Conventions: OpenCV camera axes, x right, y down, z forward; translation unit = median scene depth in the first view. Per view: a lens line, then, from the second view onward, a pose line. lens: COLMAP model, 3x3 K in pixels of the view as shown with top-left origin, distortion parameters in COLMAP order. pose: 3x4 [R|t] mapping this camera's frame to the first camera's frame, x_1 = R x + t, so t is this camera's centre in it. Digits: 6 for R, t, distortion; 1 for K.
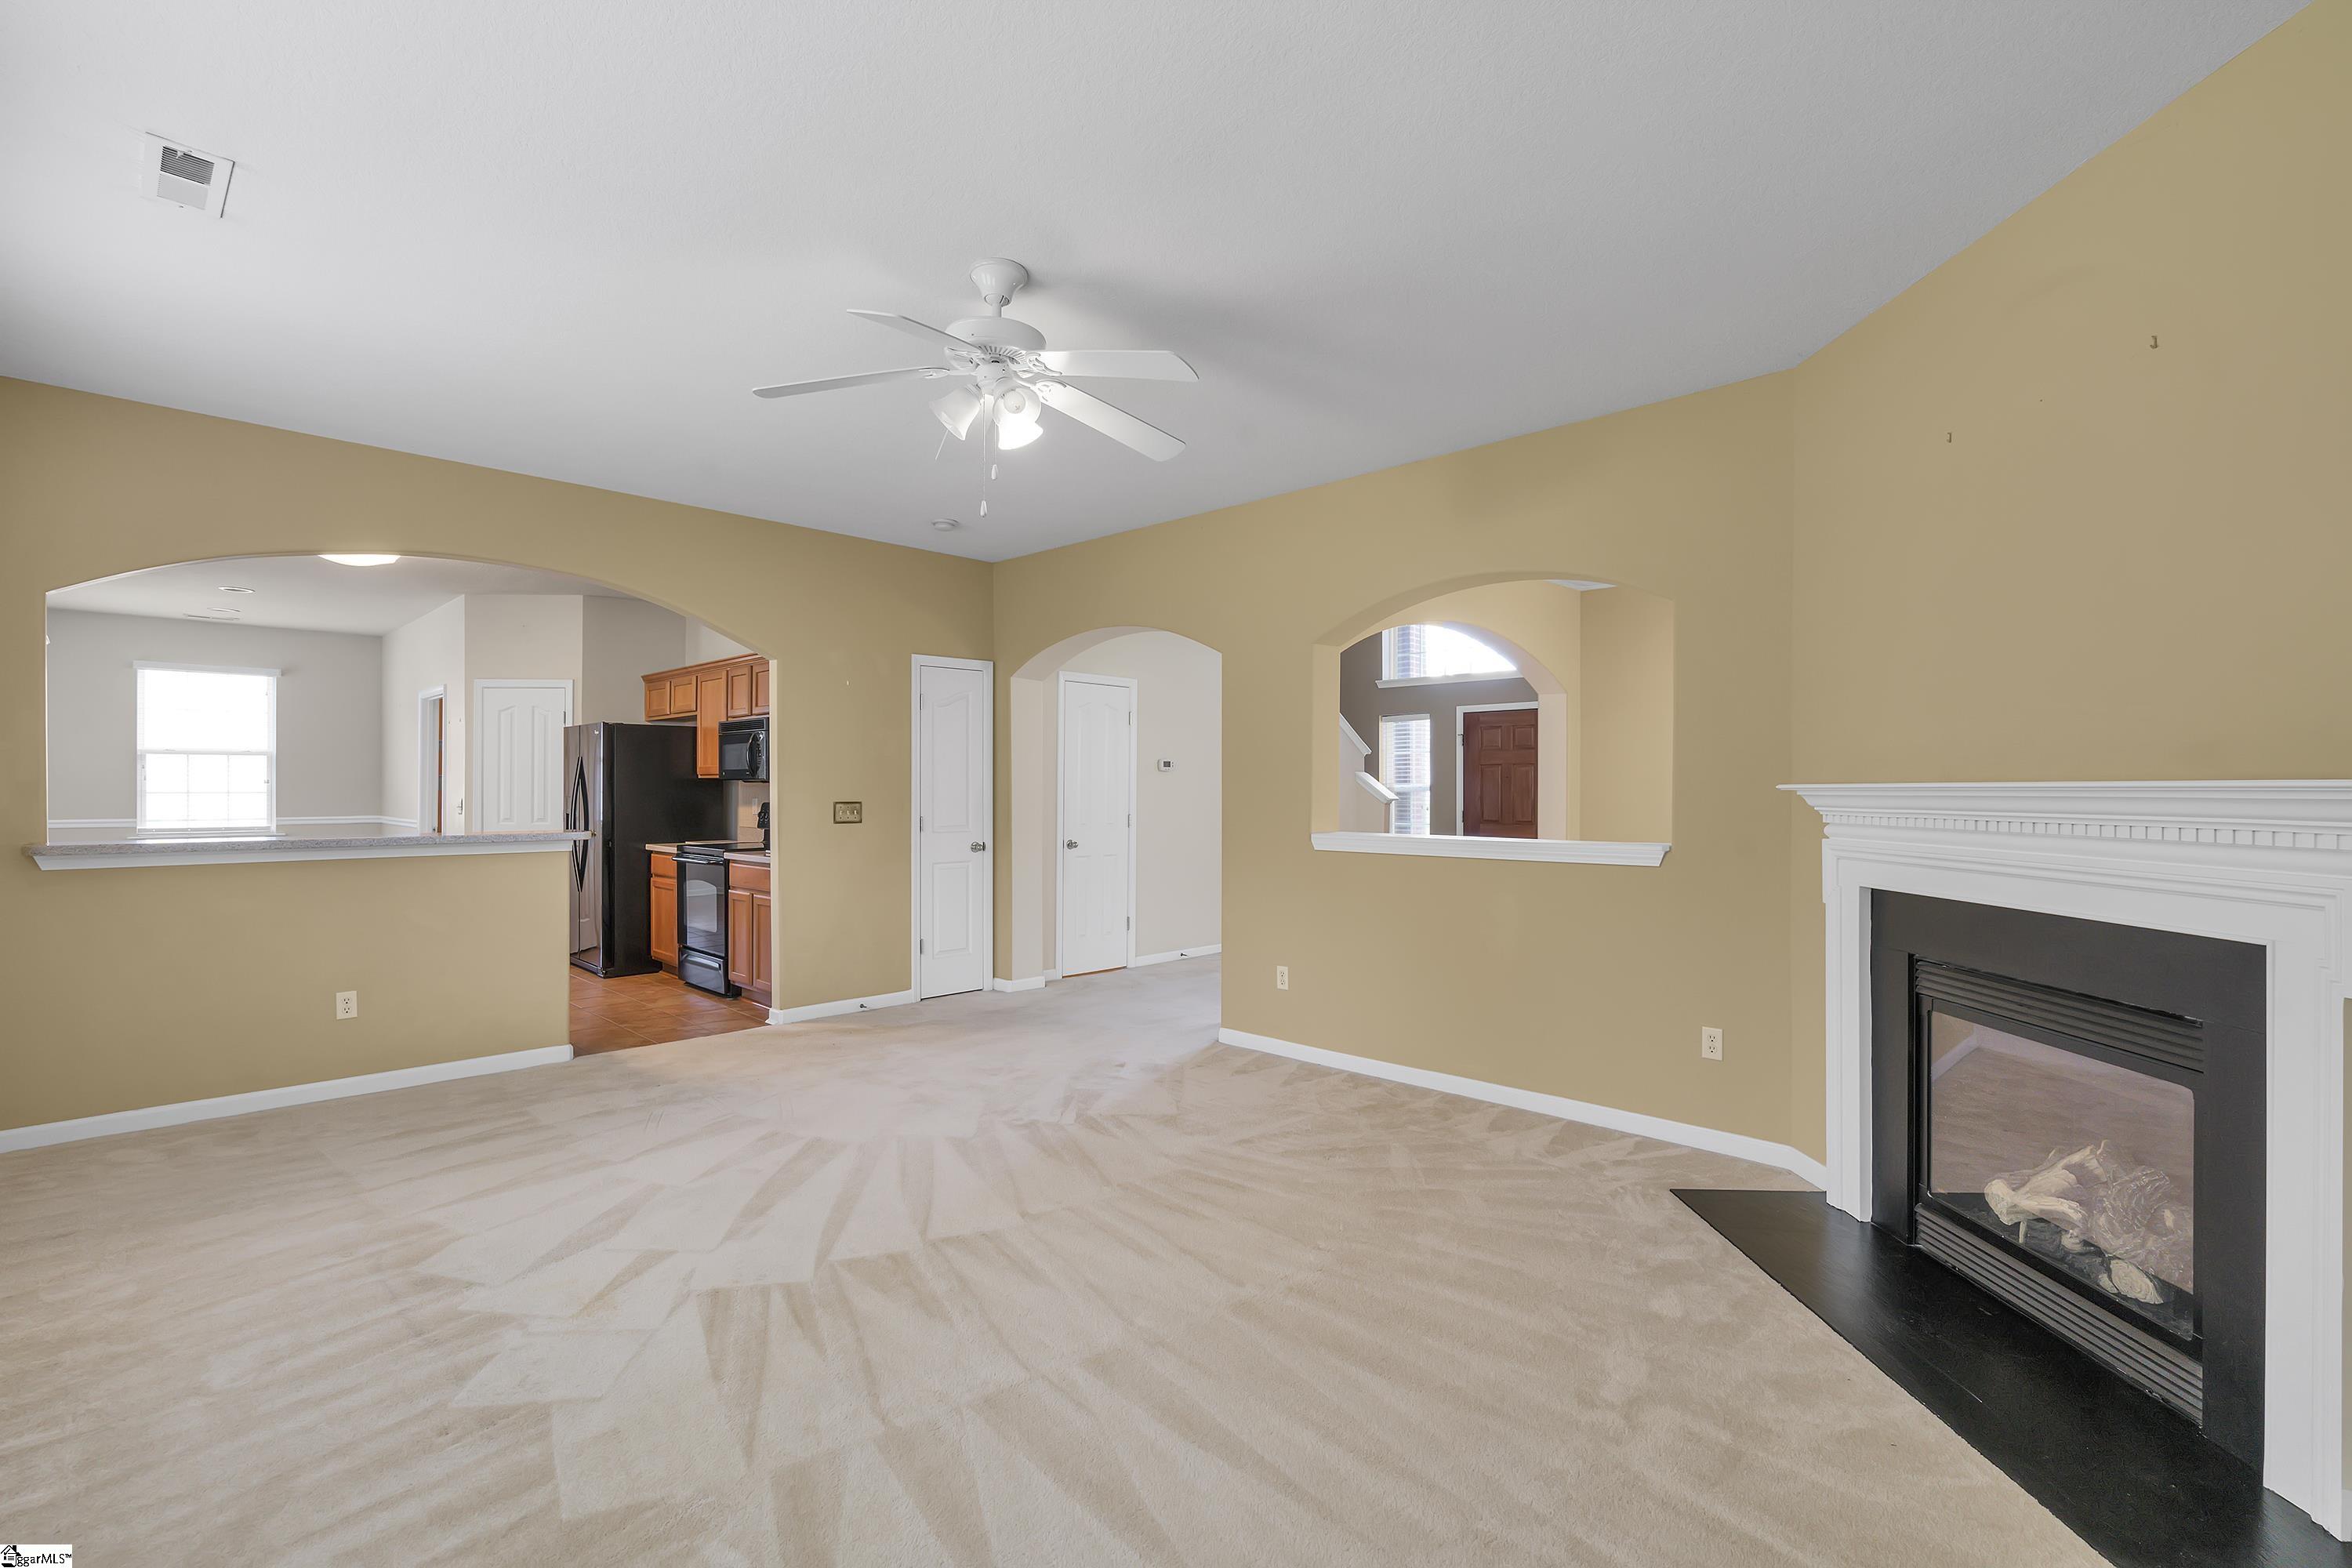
lens RADIAL K [[1055.3, 0, 1178.2], [0, 1055.3, 788.6], [0, 0, 1]] dist [-0.001805, 0.001272]
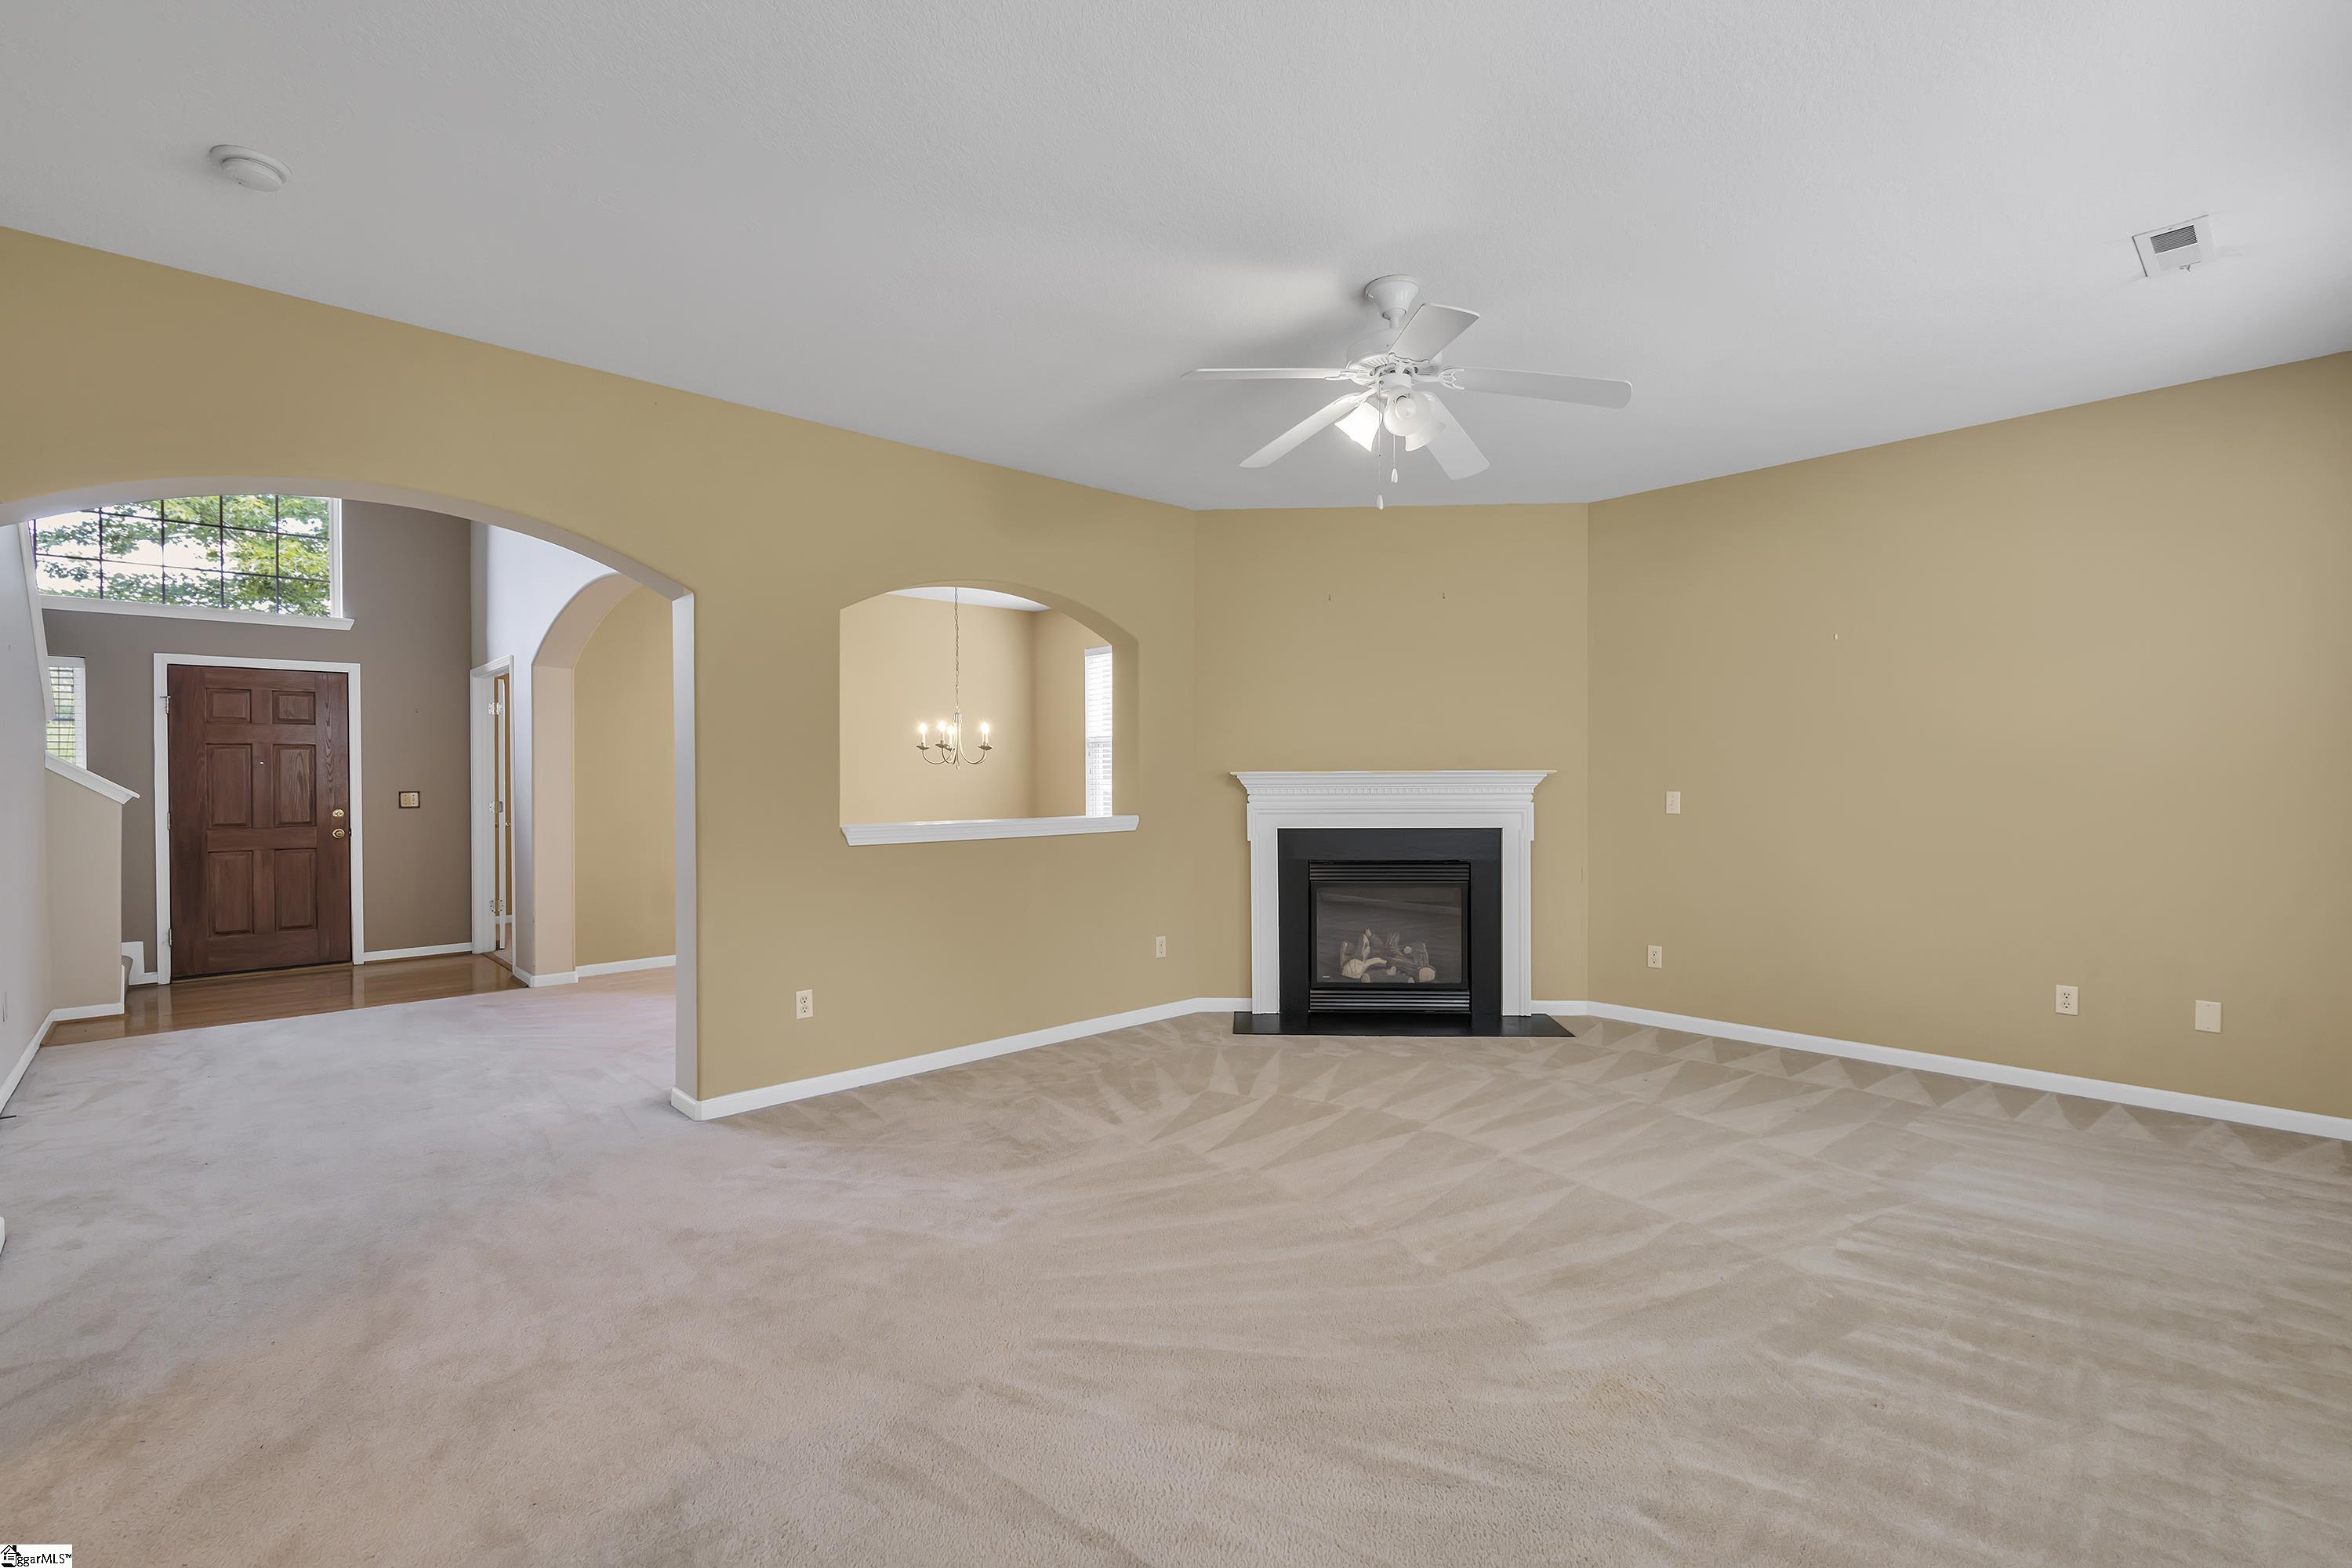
lens RADIAL K [[1055.3, 0, 1182.7], [0, 1055.3, 783.6], [0, 0, 1]] dist [-0.001805, 0.001272]
pose [[0.049765, -0.011806, 0.998691, -0.454608], [0.004927, 0.999921, 0.011575, -0.001990], [-0.998749, 0.004344, 0.049820, 0.419374]]
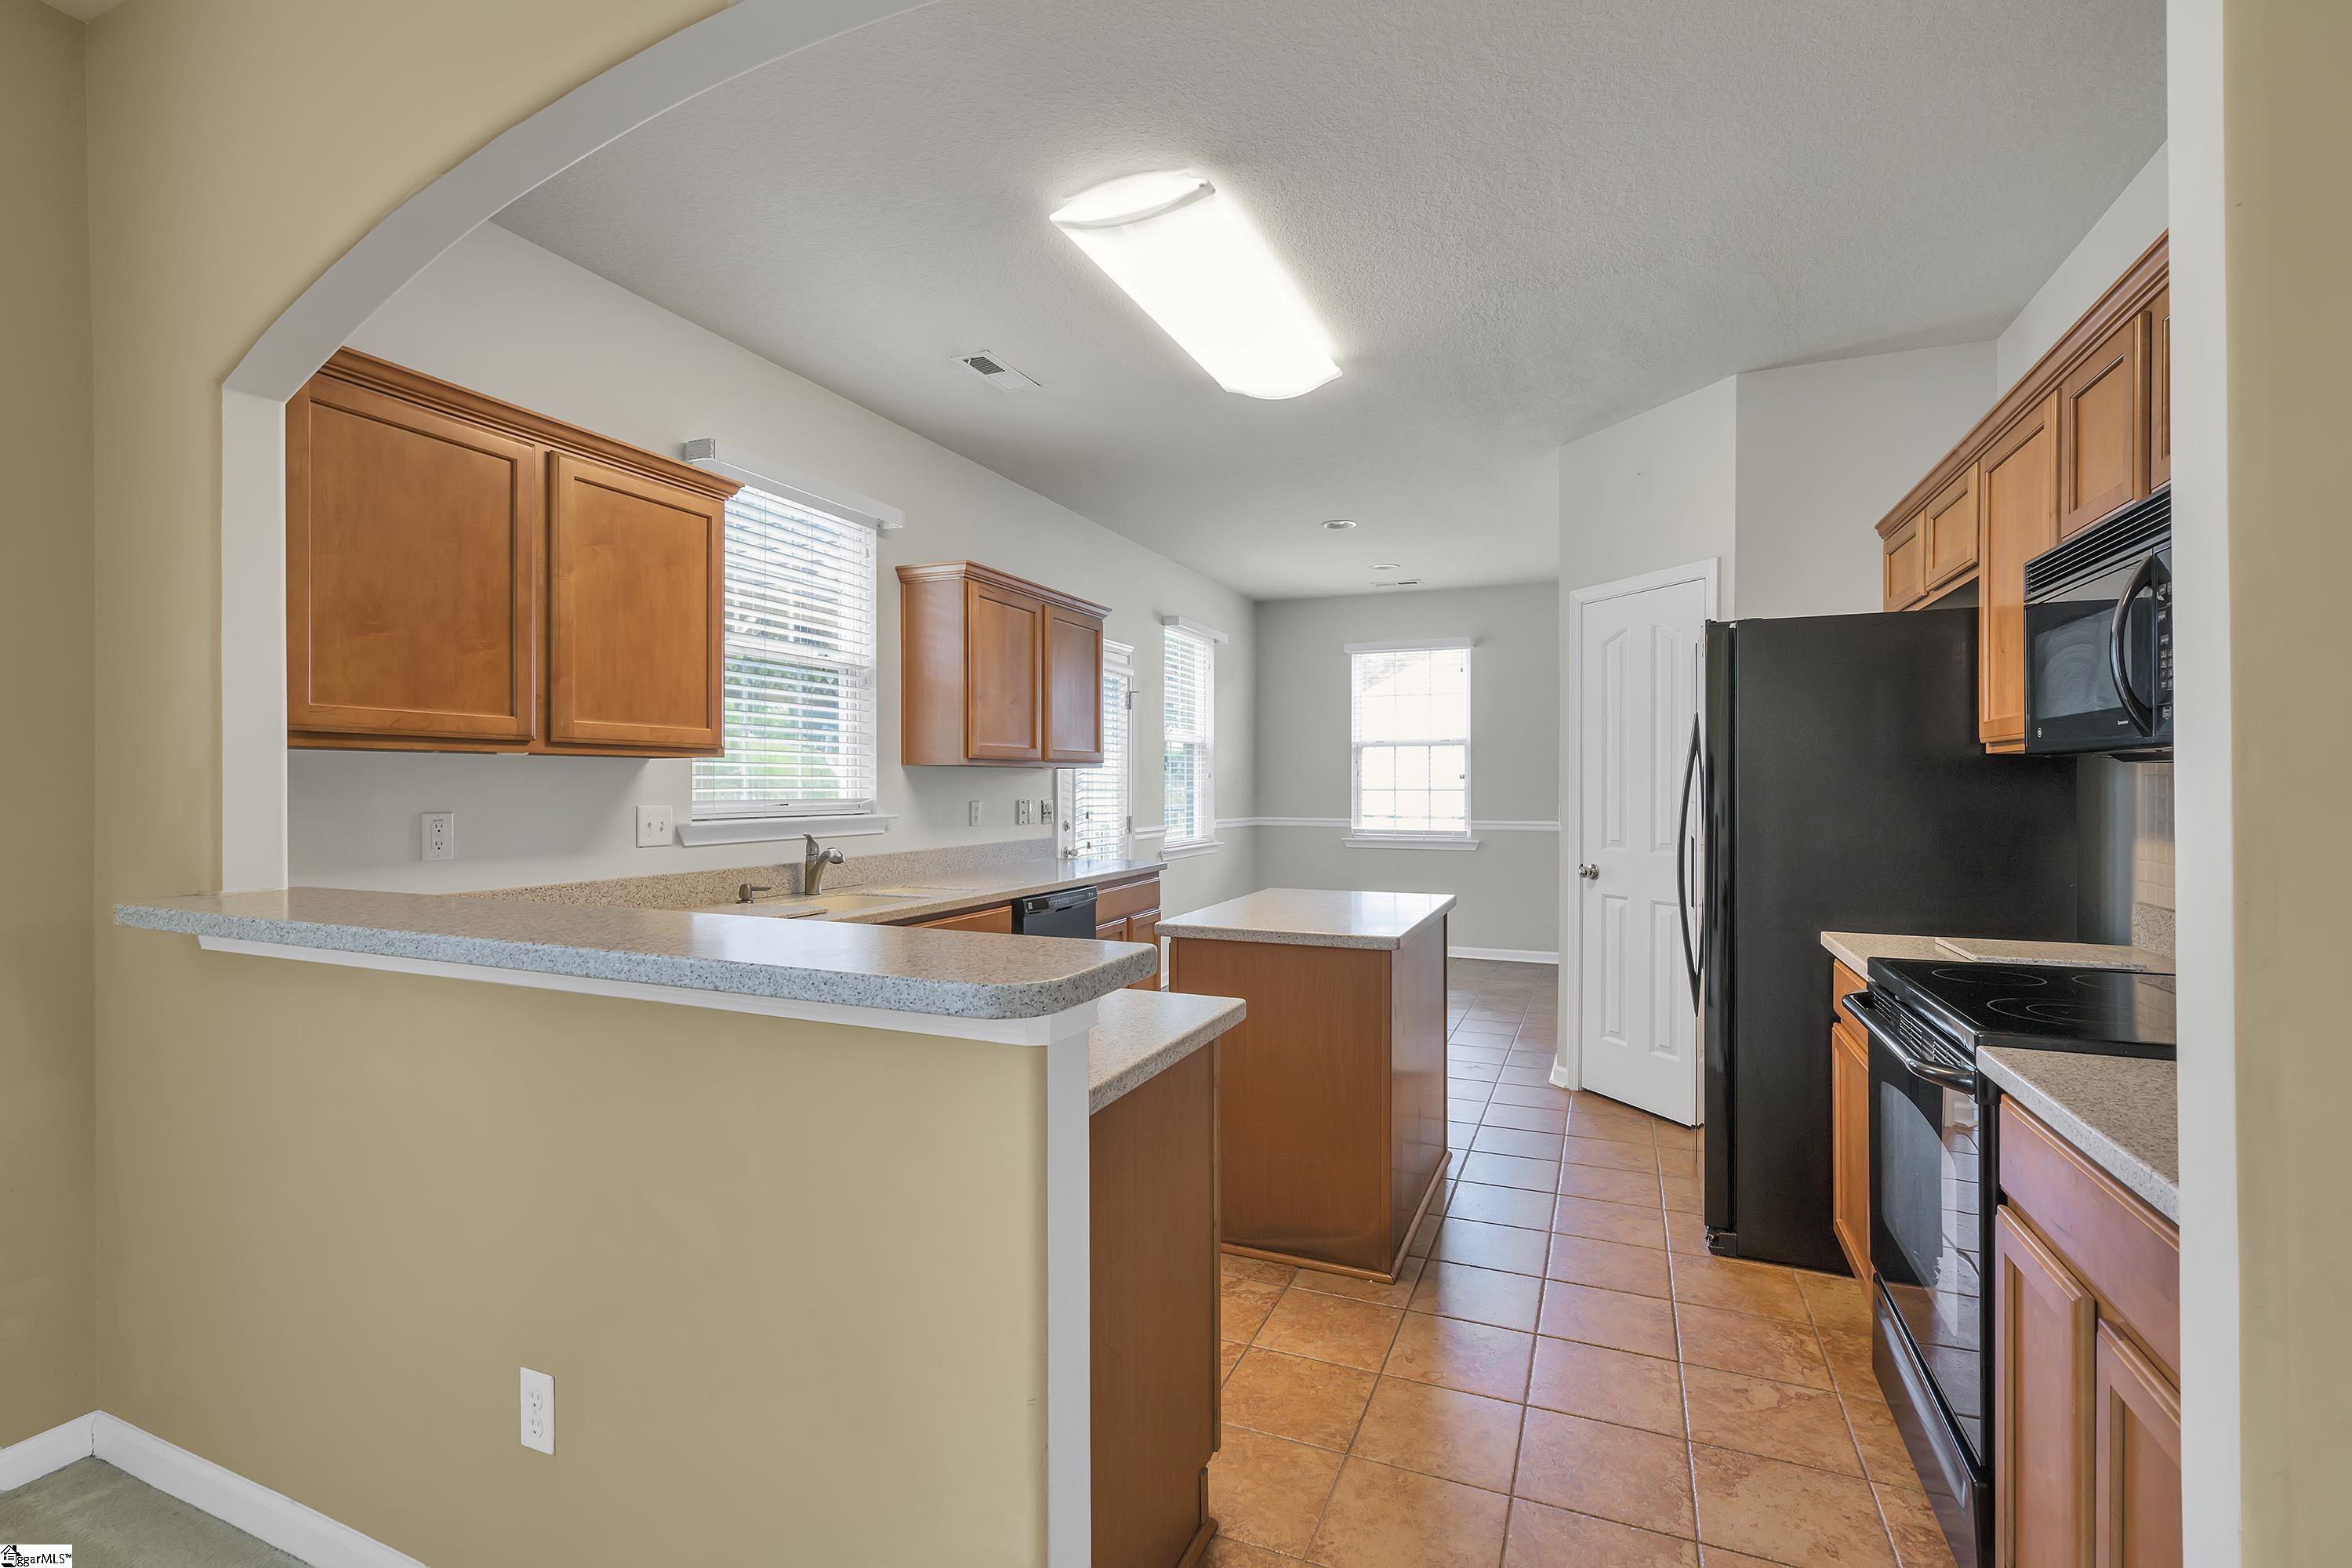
lens RADIAL K [[1055.3, 0, 1173.8], [0, 1055.3, 784.6], [0, 0, 1]] dist [-0.001805, 0.001272]
pose [[0.365222, -0.002116, -0.930918, -0.219337], [0.002557, 0.999996, -0.001269, 0.000098], [0.930917, -0.001917, 0.365226, 0.595210]]
